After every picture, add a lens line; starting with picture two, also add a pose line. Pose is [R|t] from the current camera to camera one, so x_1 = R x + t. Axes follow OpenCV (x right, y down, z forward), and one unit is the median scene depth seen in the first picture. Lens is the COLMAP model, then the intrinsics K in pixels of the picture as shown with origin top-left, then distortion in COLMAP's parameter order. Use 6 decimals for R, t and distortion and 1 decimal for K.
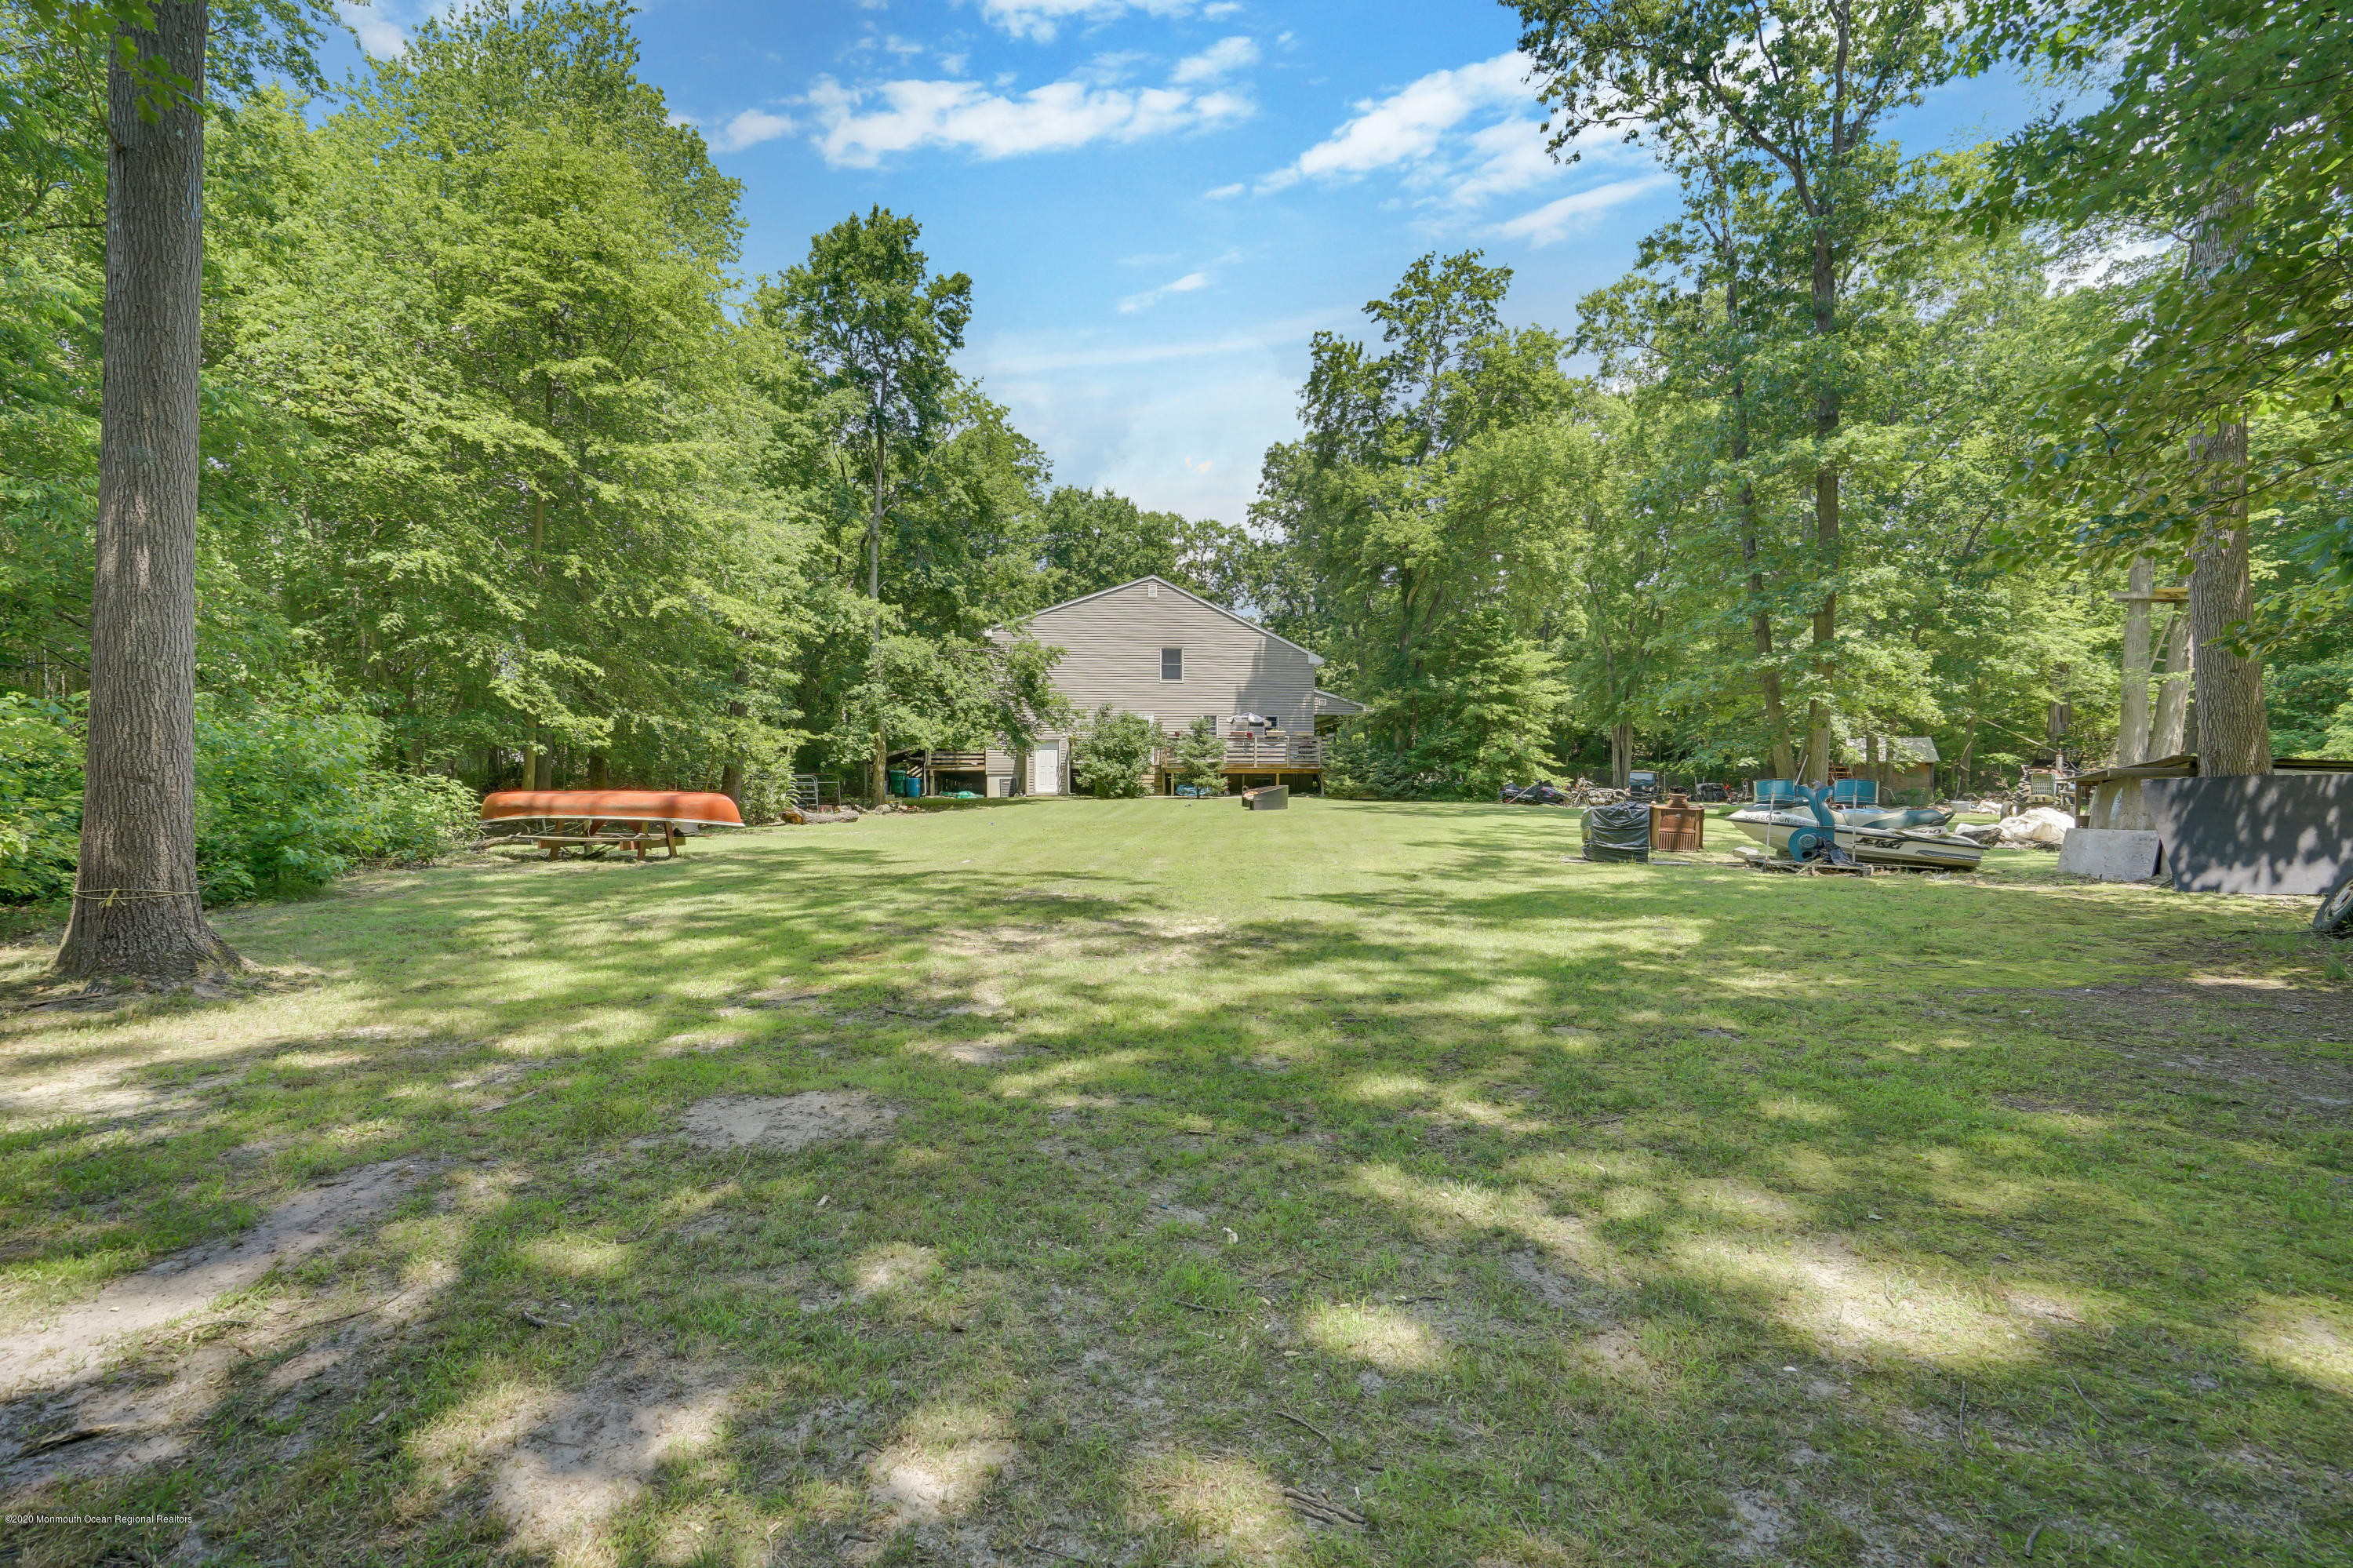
lens RADIAL K [[1076.9, 0, 1187.2], [0, 1076.9, 802.2], [0, 0, 1]] dist [-0.035554, 0.000162]
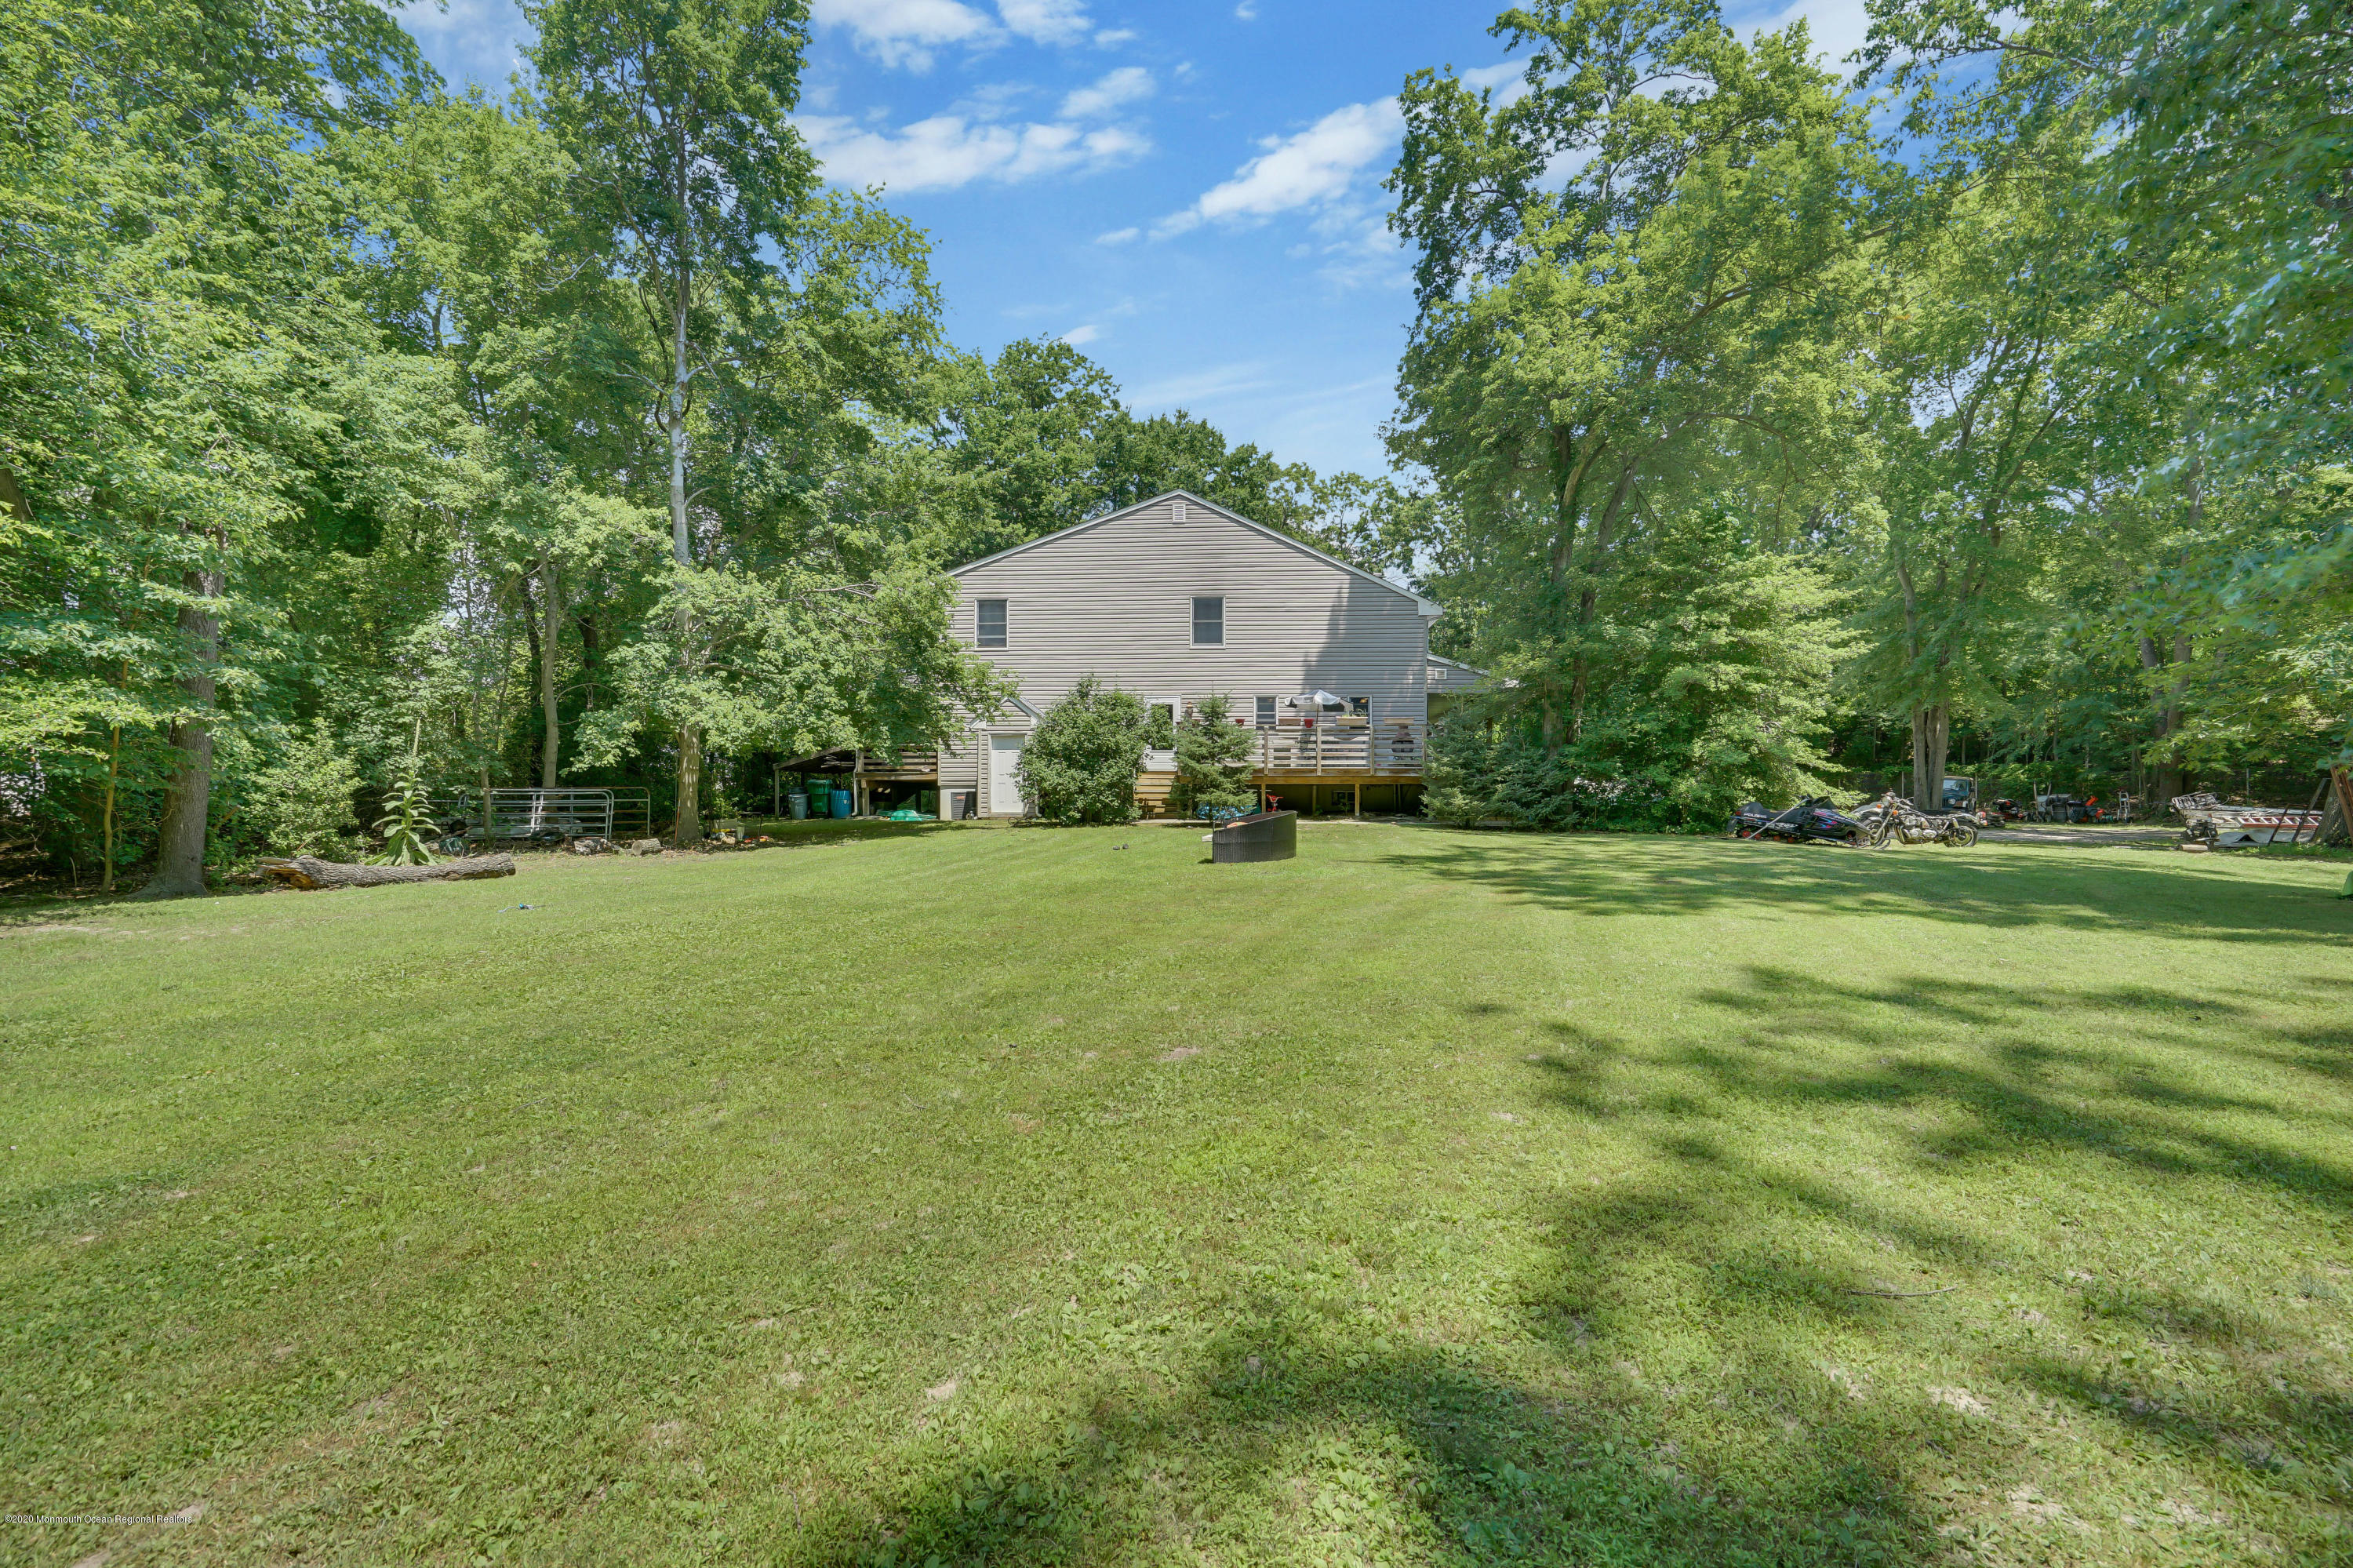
lens RADIAL K [[1076.9, 0, 1187.2], [0, 1076.9, 802.2], [0, 0, 1]] dist [-0.035554, 0.000162]
pose [[0.983995, 0.002007, -0.178187, 0.105530], [-0.002448, 0.999994, -0.002255, -0.015218], [0.178181, 0.002655, 0.983994, 0.382972]]
